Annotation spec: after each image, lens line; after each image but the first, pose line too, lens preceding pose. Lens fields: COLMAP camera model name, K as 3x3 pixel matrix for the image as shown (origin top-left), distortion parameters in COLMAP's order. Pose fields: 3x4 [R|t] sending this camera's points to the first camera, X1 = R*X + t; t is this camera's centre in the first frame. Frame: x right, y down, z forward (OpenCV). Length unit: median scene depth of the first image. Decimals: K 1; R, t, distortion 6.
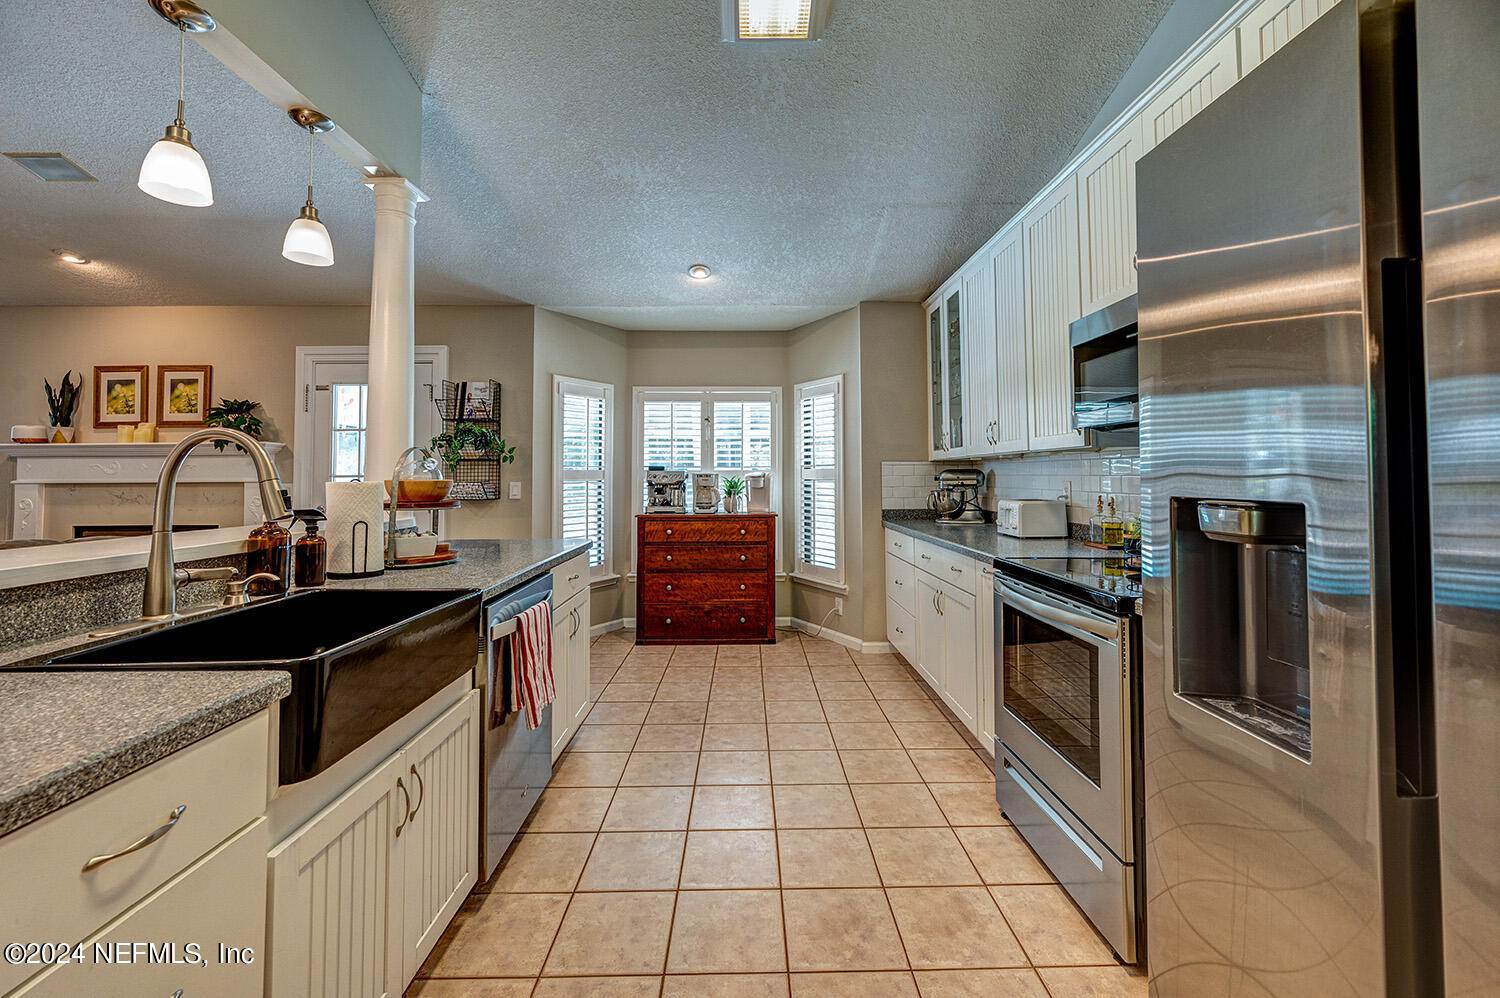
lens RADIAL K [[589.2, 0, 747.7], [0, 589.2, 457.5], [0, 0, 1]] dist [-0.001467, -0.000219]
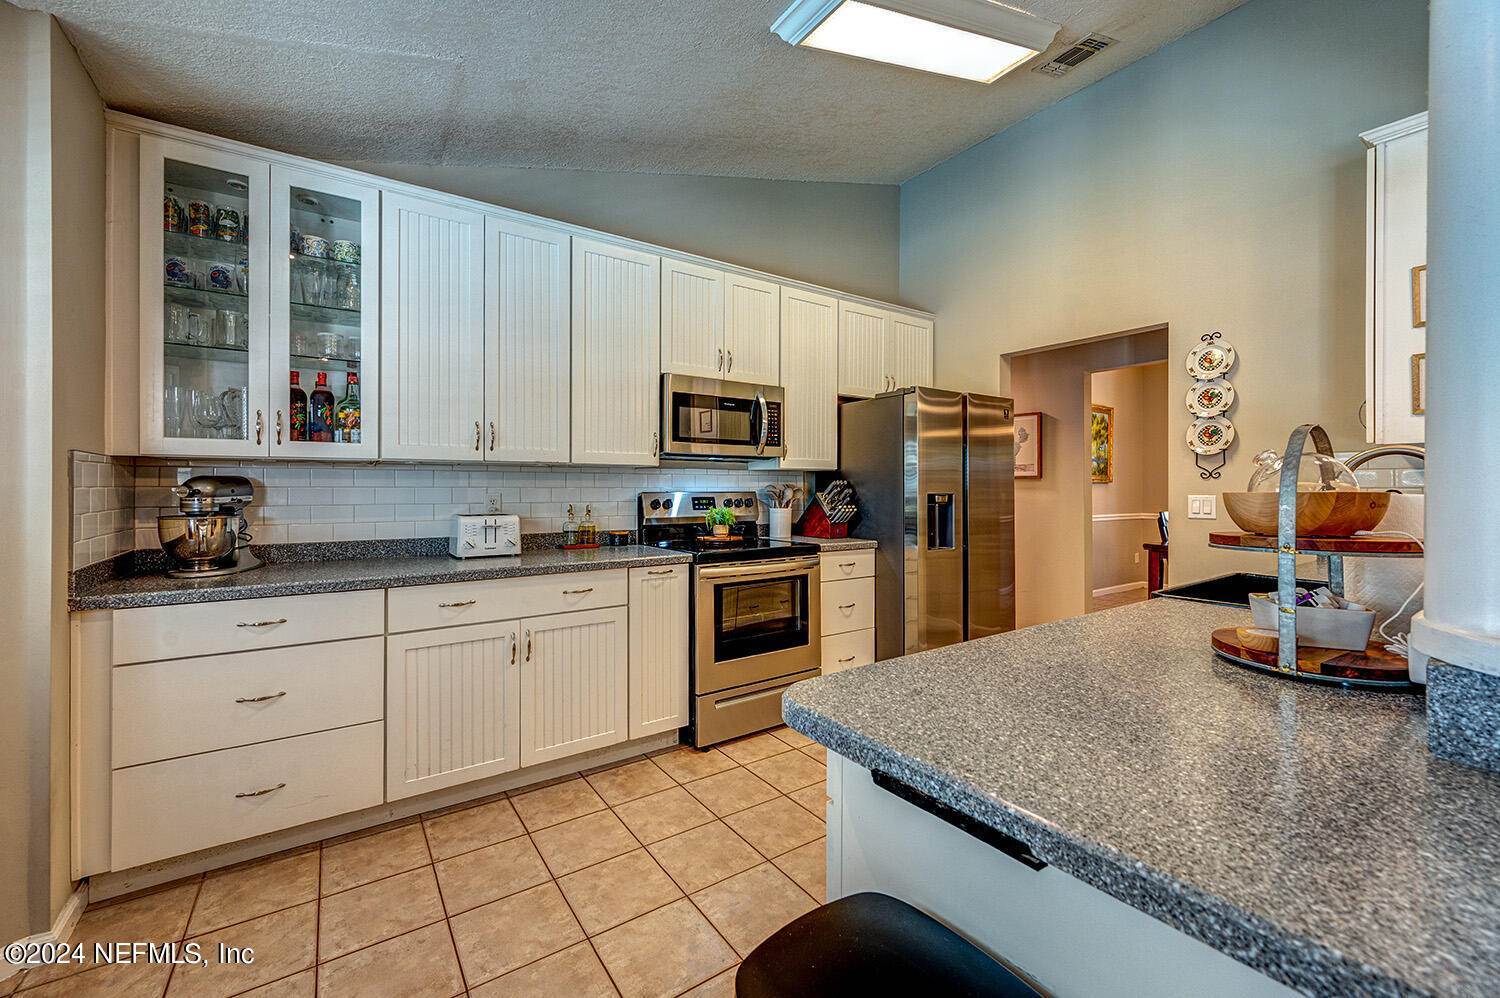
lens RADIAL K [[607.4, 0, 750.0], [0, 607.4, 499.0], [0, 0, 1]] dist [-0.000363, -0.000076]
pose [[-0.556443, 0.000652, 0.830886, -0.395924], [-0.023564, 0.999585, -0.016565, 0.042317], [-0.830552, -0.028797, -0.556196, 0.920720]]
